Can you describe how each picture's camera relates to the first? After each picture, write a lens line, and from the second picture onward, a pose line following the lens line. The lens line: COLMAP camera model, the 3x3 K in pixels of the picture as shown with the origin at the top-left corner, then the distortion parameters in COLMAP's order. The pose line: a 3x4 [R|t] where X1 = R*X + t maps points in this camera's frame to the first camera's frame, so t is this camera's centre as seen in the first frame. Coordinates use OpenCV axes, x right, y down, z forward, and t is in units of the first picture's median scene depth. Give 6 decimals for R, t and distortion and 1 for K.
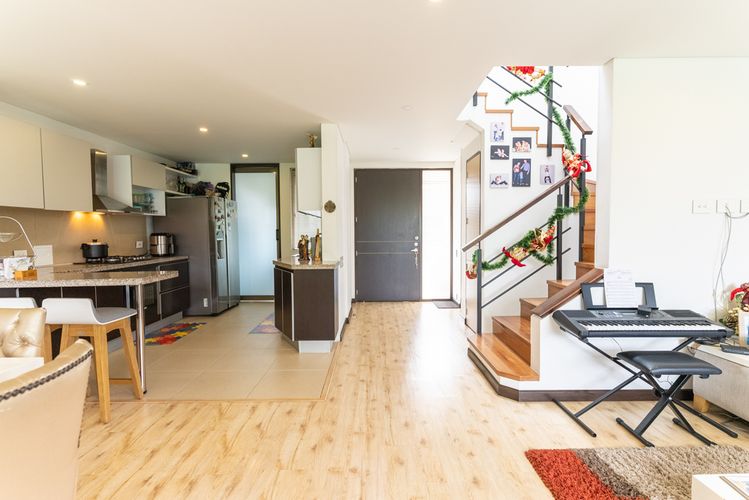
lens RADIAL K [[361.2, 0, 374.5], [0, 361.2, 250.0], [0, 0, 1]] dist [-0.000633, -0.000399]
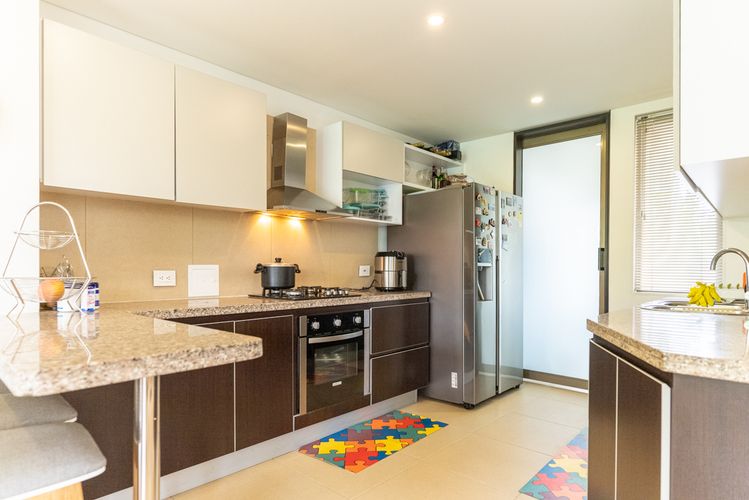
lens RADIAL K [[429.5, 0, 380.1], [0, 429.5, 269.6], [0, 0, 1]] dist [0.000476, 0.000191]
pose [[0.741409, 0.016406, -0.670853, -0.161917], [-0.044271, 0.998719, -0.024502, 0.000189], [0.669592, 0.047865, 0.741185, 0.593425]]
